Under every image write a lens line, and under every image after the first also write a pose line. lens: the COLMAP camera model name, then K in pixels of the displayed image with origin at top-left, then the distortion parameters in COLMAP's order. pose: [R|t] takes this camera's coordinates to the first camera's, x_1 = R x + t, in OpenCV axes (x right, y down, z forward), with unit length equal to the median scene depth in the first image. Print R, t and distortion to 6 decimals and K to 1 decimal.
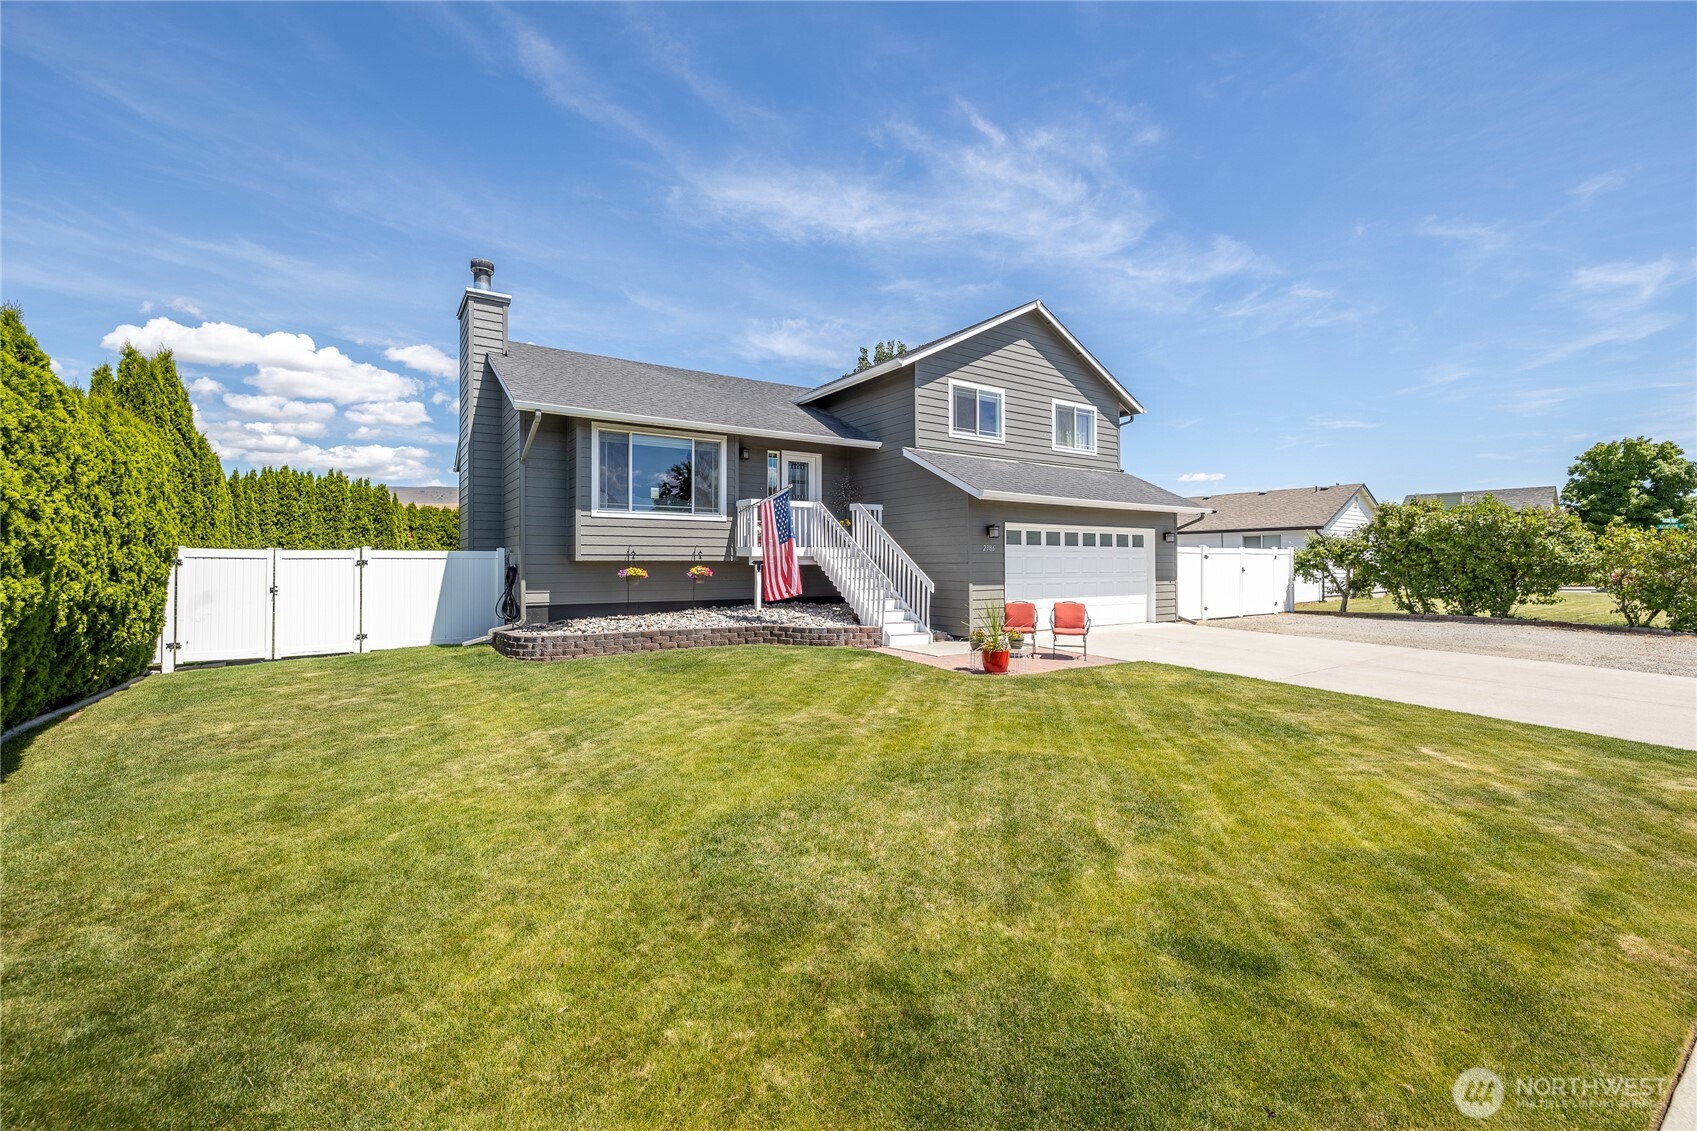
lens RADIAL K [[710.9, 0, 768.0], [0, 710.9, 556.9], [0, 0, 1]] dist [-0.004761, -0.000250]
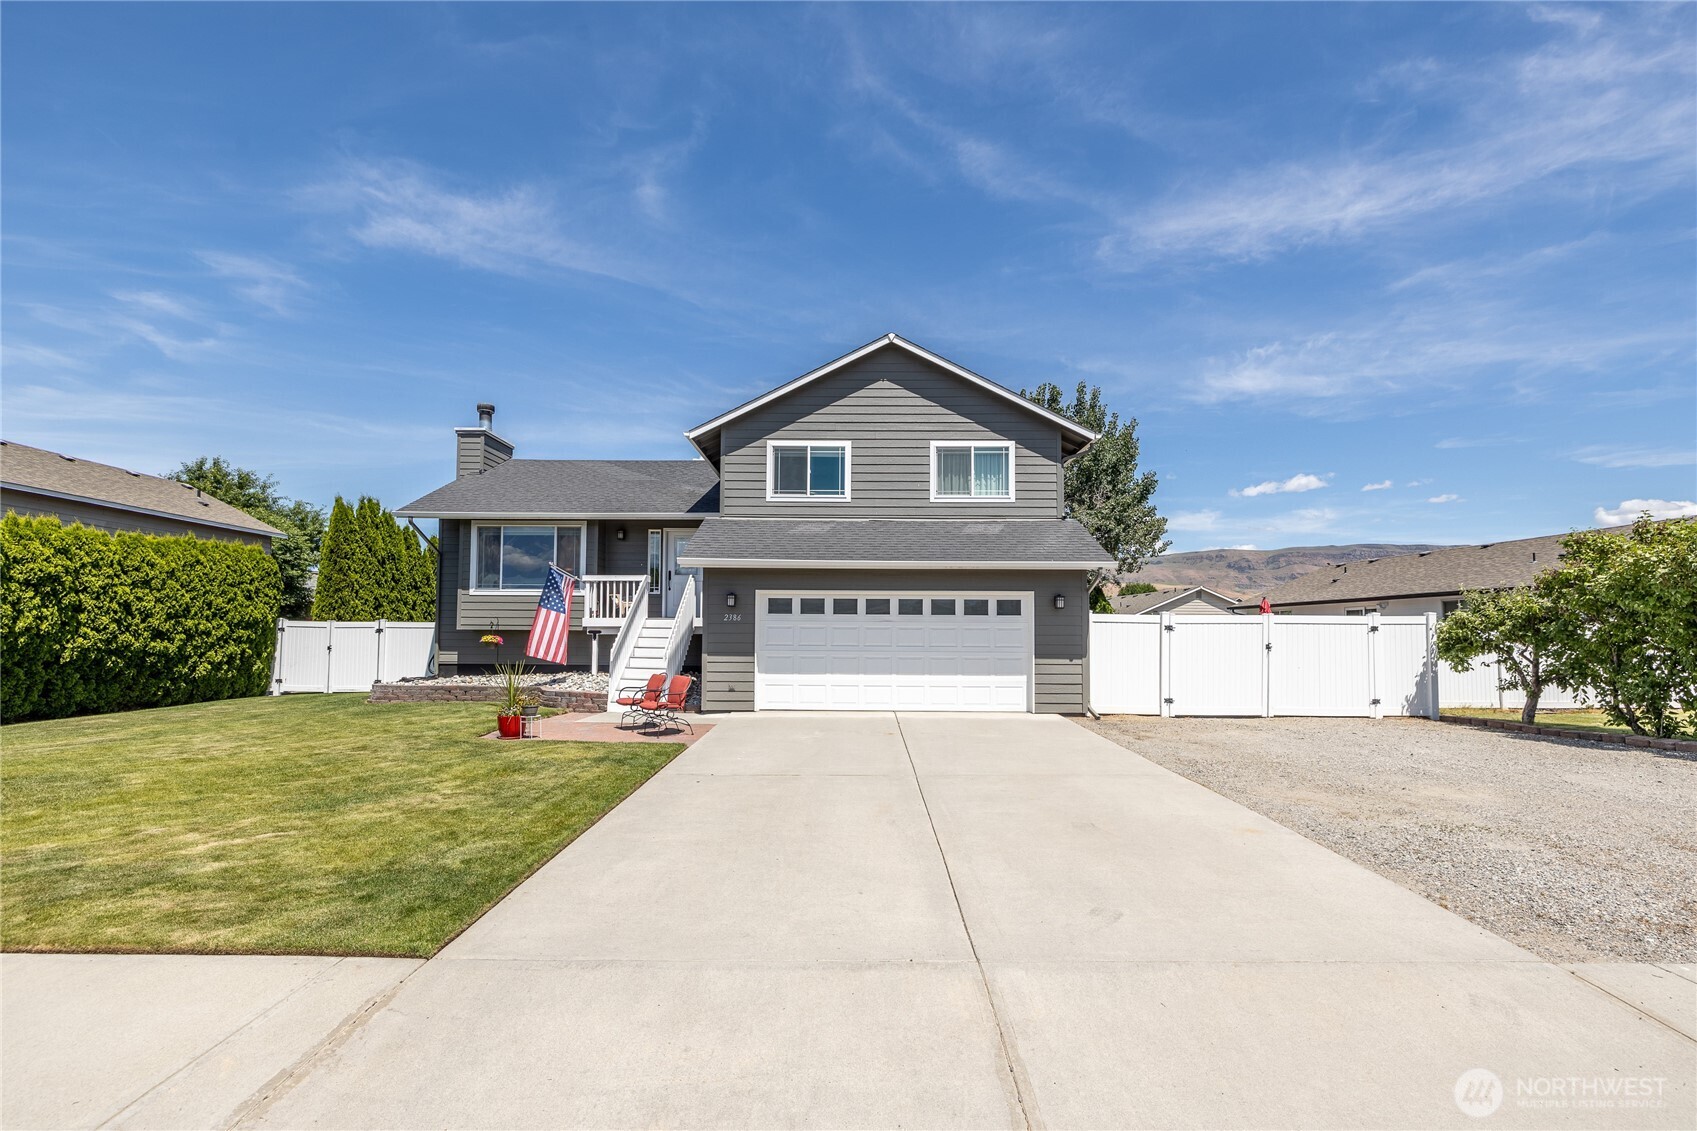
lens RADIAL K [[706.3, 0, 789.9], [0, 706.3, 613.8], [0, 0, 1]] dist [-0.001668, -0.000320]
pose [[0.830777, -0.010176, -0.556513, 0.765185], [-0.003534, 0.999716, -0.023557, 0.003995], [0.556595, 0.021537, 0.830505, 0.220817]]
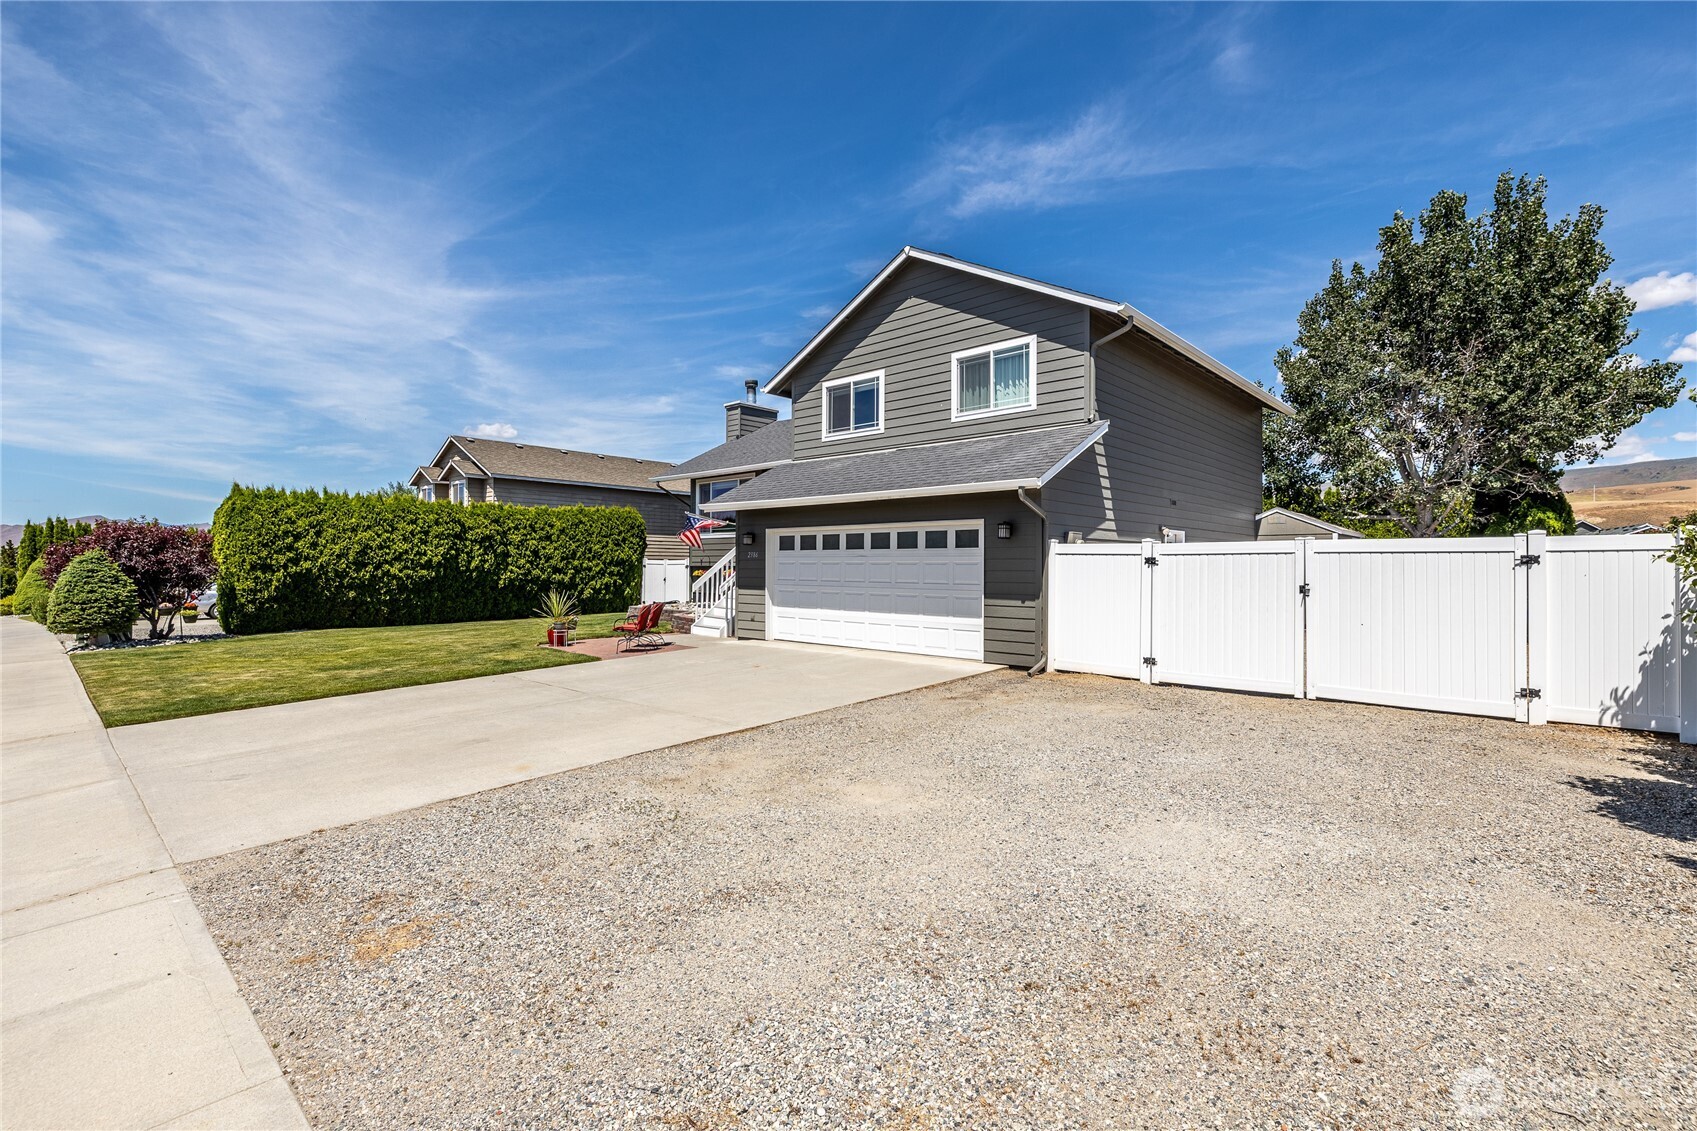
lens RADIAL K [[713.6, 0, 836.3], [0, 713.6, 563.4], [0, 0, 1]] dist [0.001136, -0.000376]
pose [[0.281292, -0.000804, -0.959622, 1.154047], [0.004876, 0.999988, 0.000592, 0.000268], [0.959610, -0.004846, 0.281293, 0.699324]]
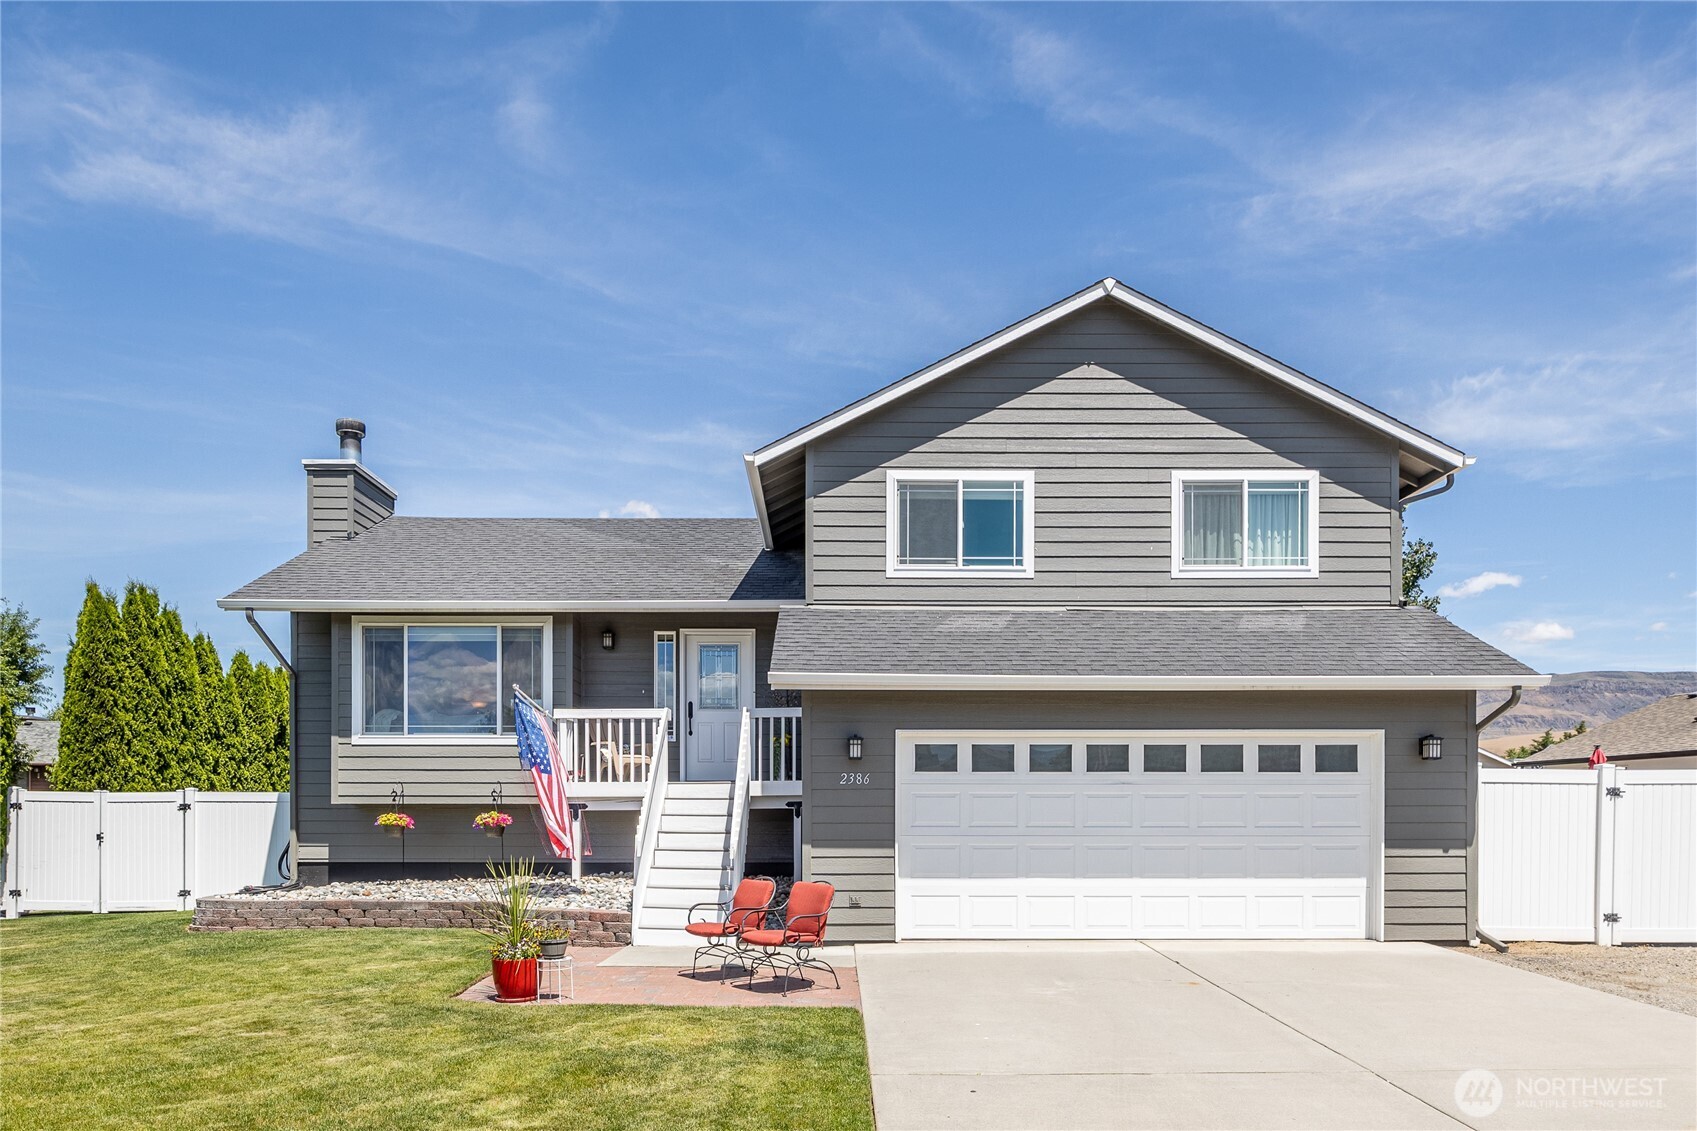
lens RADIAL K [[1052.1, 0, 790.6], [0, 1052.1, 817.8], [0, 0, 1]] dist [0.012232, -0.005126]
pose [[0.849601, 0.004400, -0.527408, 0.589439], [0.003315, 0.999901, 0.013682, 0.005294], [0.527416, -0.013373, 0.849502, 0.252918]]
